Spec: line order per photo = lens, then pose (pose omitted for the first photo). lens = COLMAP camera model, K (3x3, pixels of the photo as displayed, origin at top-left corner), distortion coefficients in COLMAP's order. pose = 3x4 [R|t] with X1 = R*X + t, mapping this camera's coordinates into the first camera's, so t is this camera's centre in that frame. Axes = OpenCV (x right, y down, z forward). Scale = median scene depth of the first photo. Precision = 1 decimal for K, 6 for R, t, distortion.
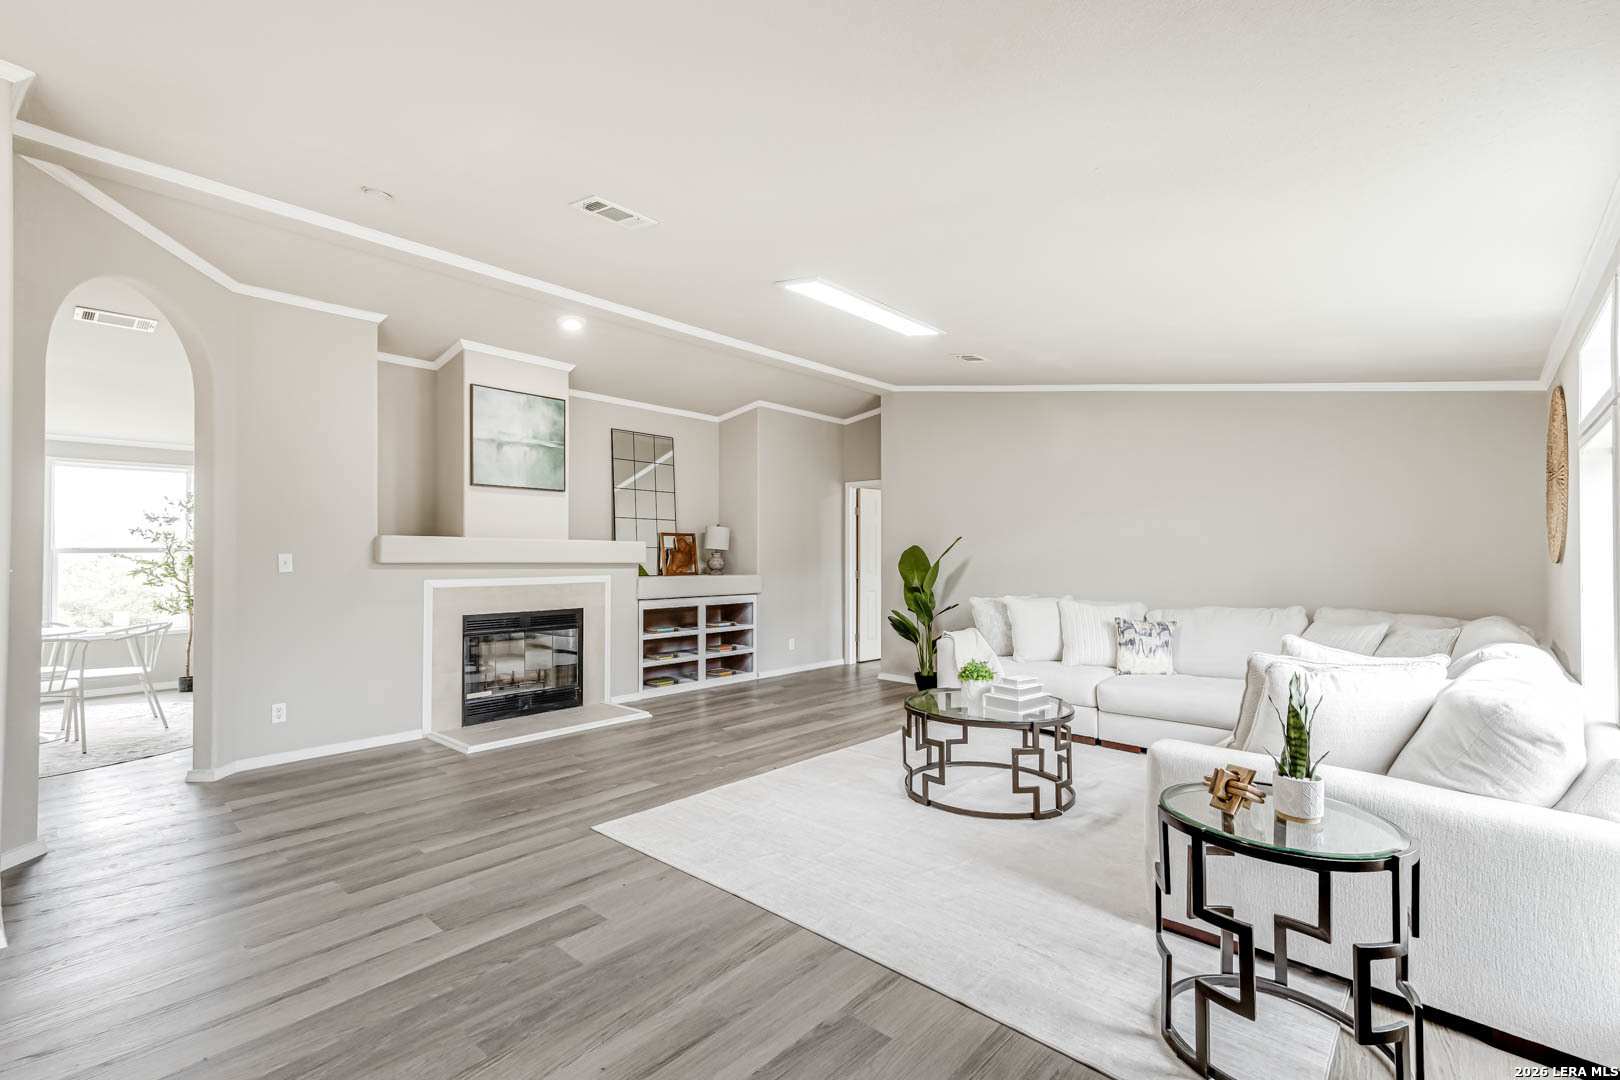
lens RADIAL K [[722.4, 0, 818.7], [0, 722.4, 547.5], [0, 0, 1]] dist [0.024171, -0.001252]
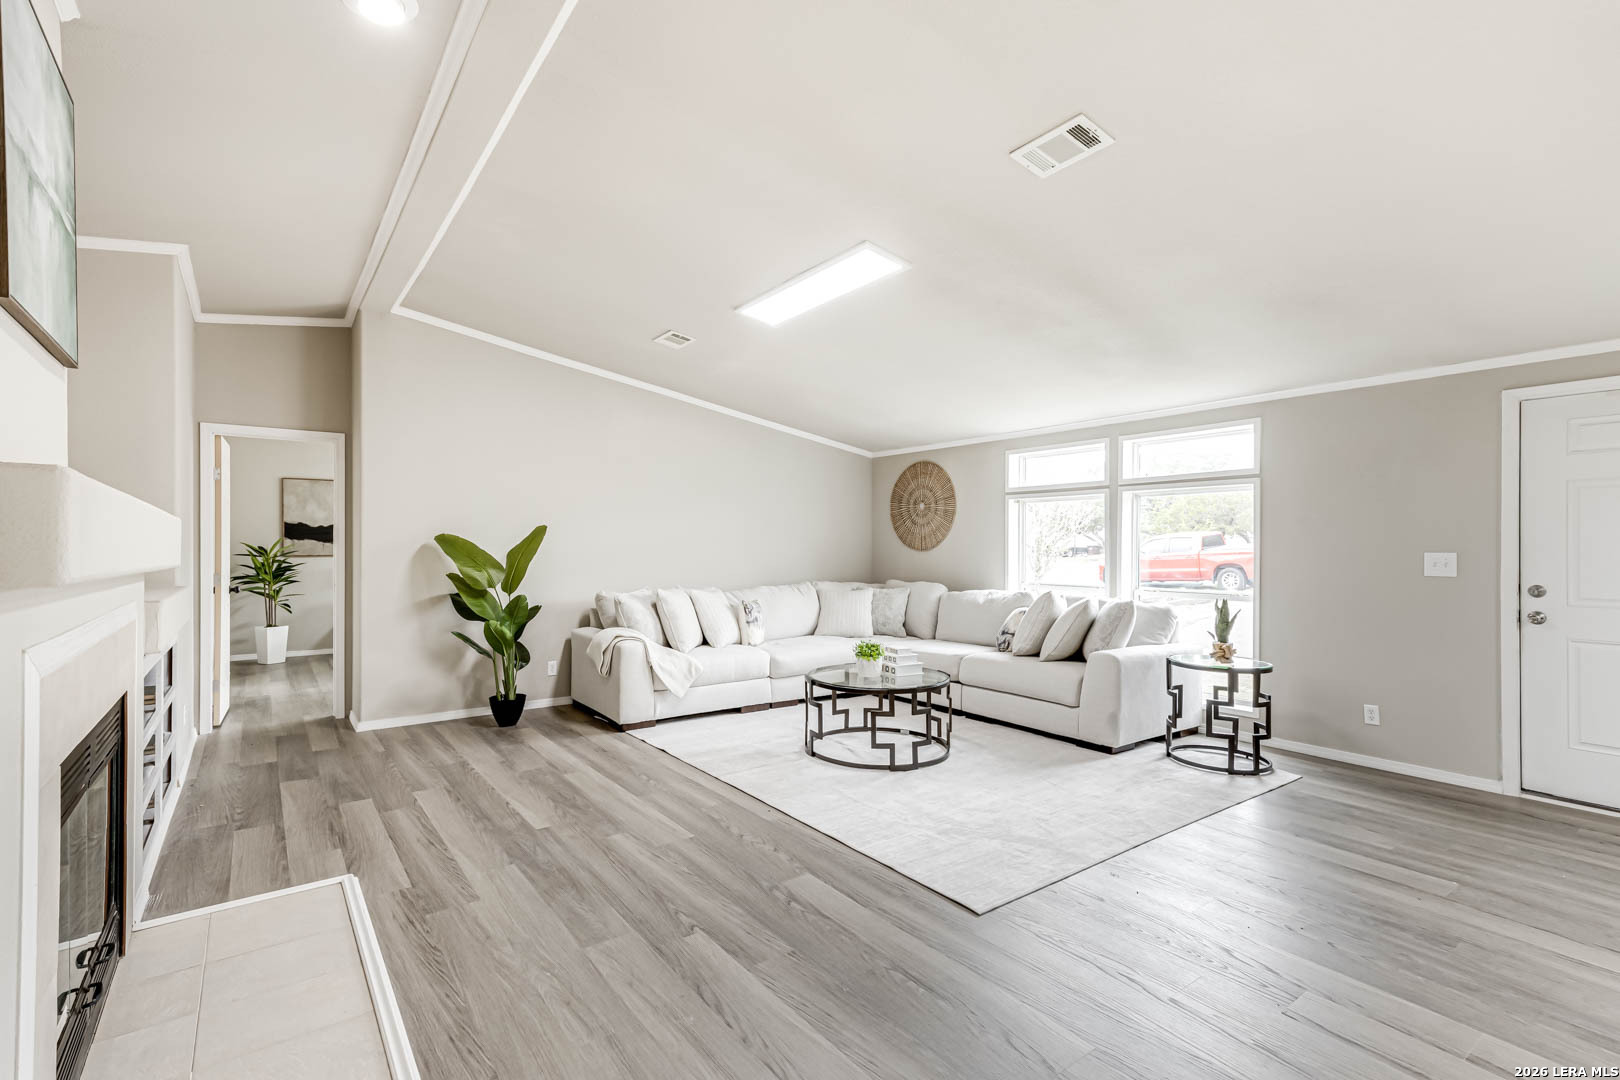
lens RADIAL K [[722.4, 0, 777.9], [0, 722.4, 548.5], [0, 0, 1]] dist [0.024171, -0.001252]
pose [[0.222336, -0.003736, 0.974963, -0.718268], [-0.011439, 0.999914, 0.006441, 0.003726], [-0.974903, -0.012585, 0.222274, 0.685154]]
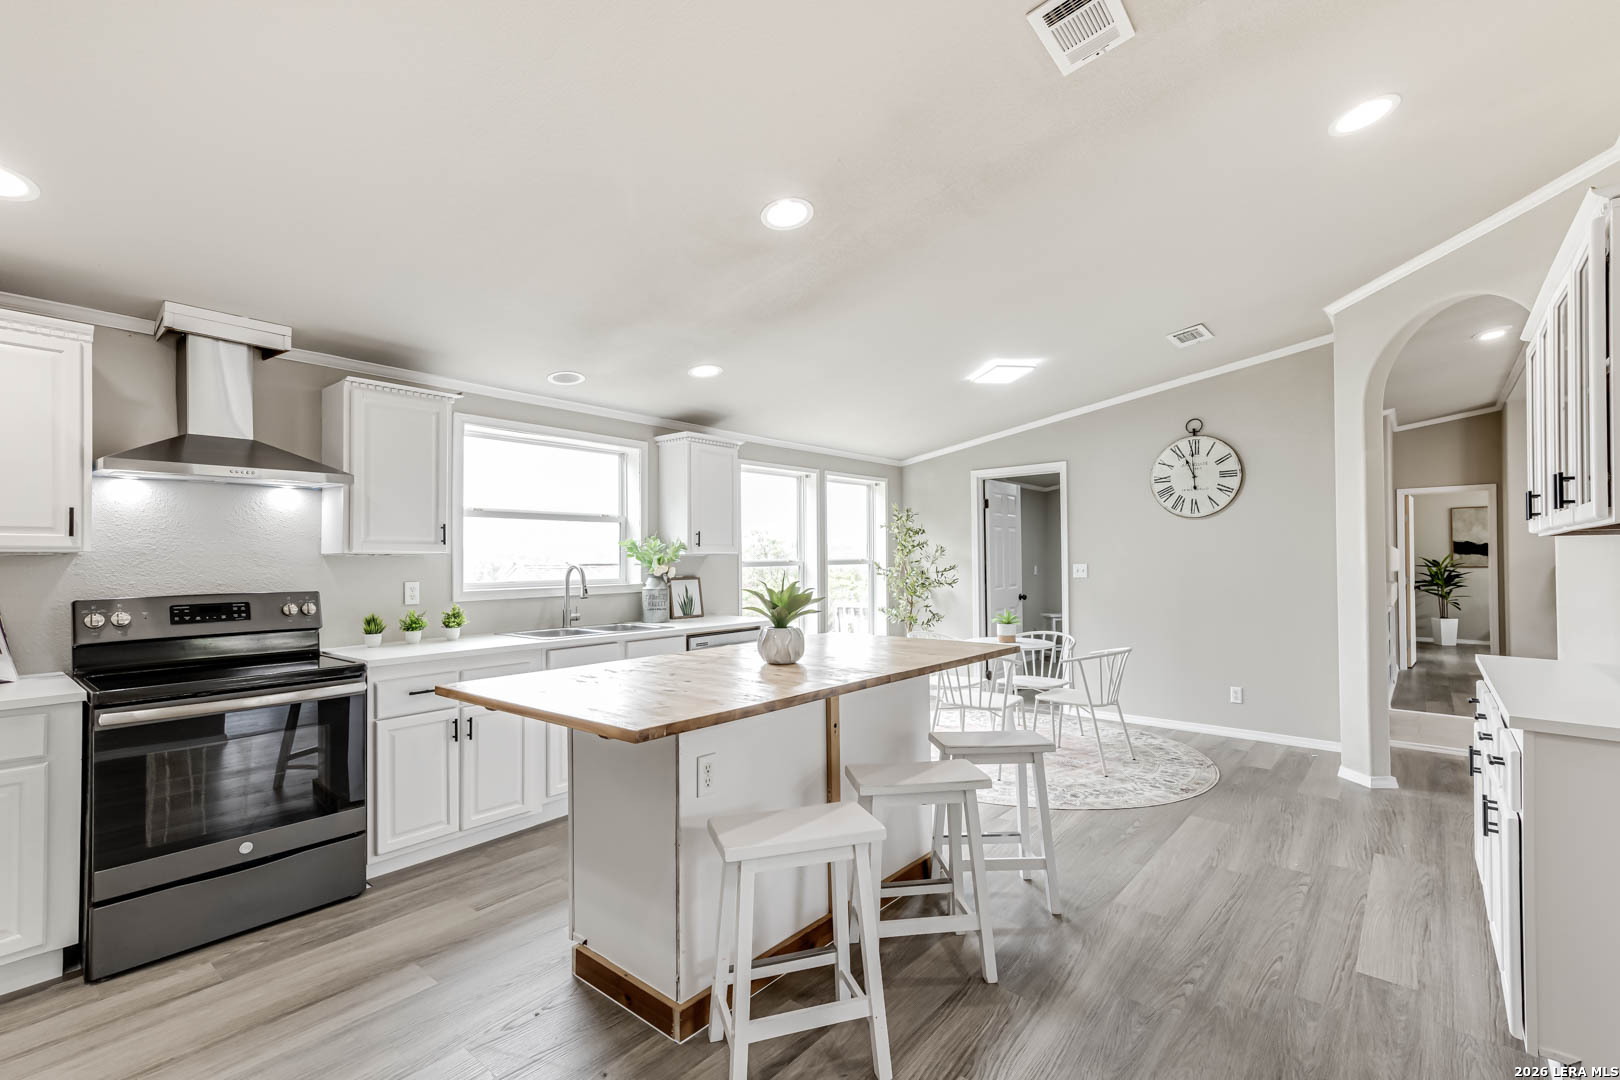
lens RADIAL K [[722.4, 0, 810.1], [0, 722.4, 555.5], [0, 0, 1]] dist [0.024171, -0.001252]
pose [[0.999517, -0.008670, 0.029839, -1.343231], [0.008633, 0.999962, 0.001385, -0.009640], [-0.029850, -0.001127, 0.999554, 0.002788]]
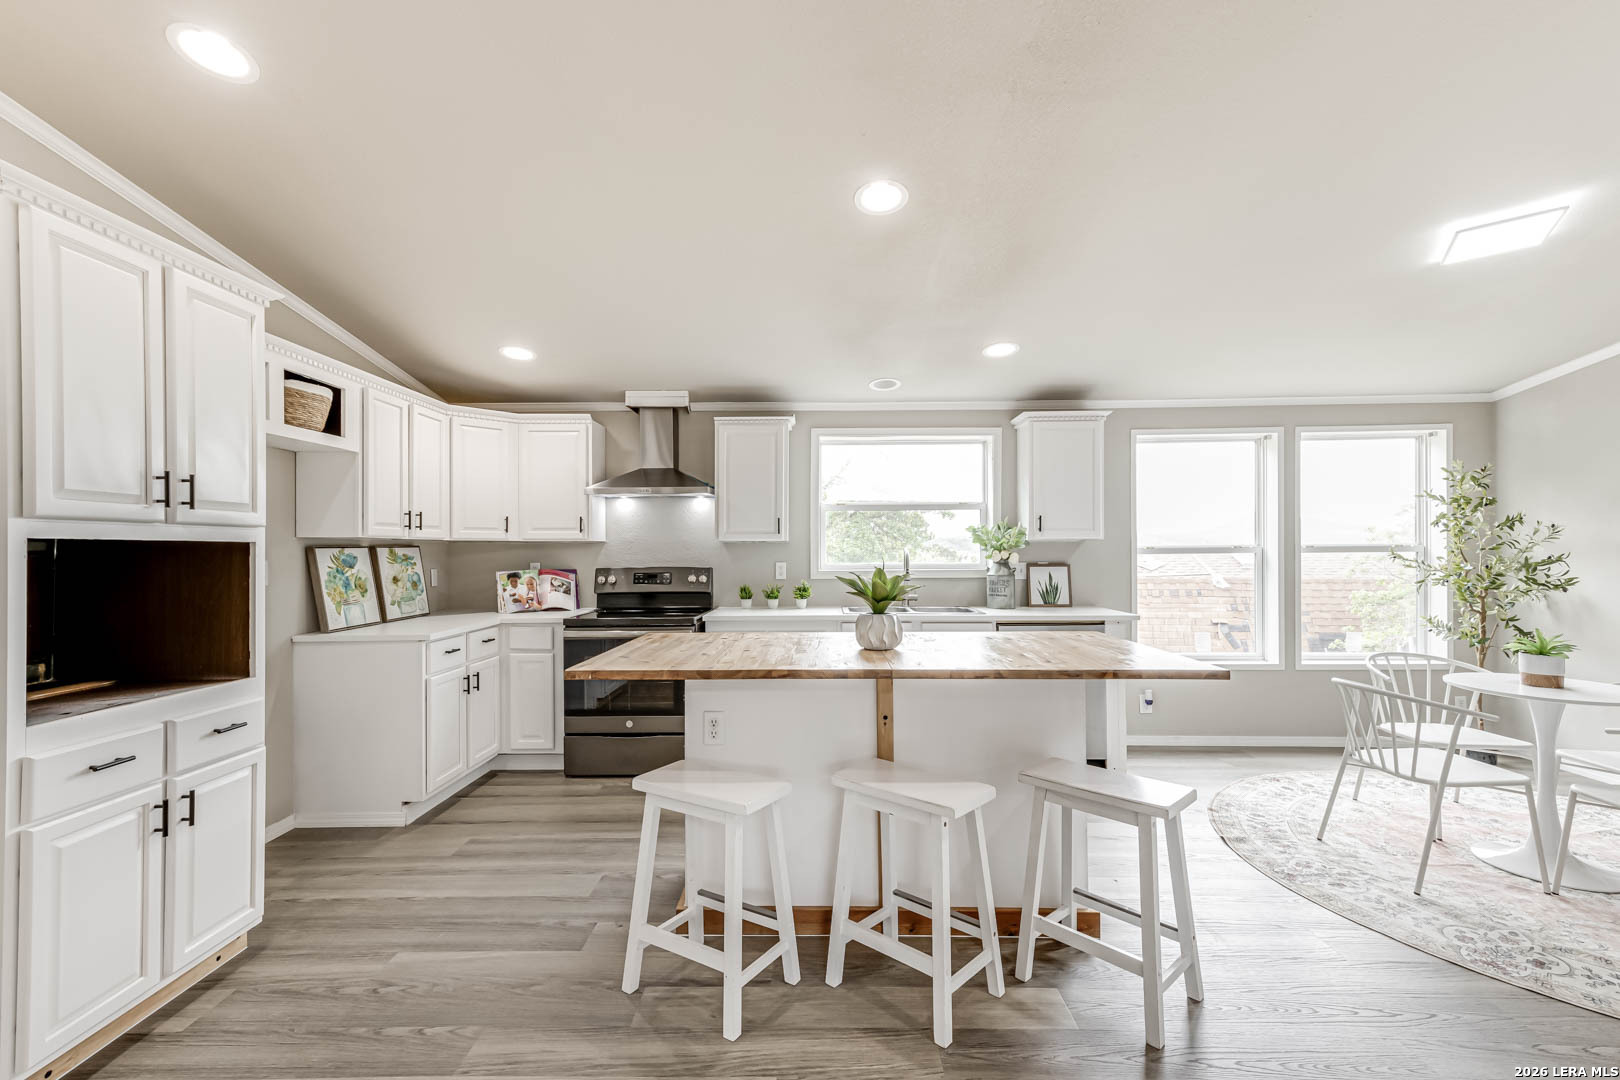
lens RADIAL K [[722.4, 0, 806.7], [0, 722.4, 544.4], [0, 0, 1]] dist [0.024171, -0.001252]
pose [[0.652210, -0.009445, -0.757979, -0.979516], [0.010799, 0.999937, -0.003168, -0.005654], [0.757961, -0.006119, 0.652271, 0.146432]]
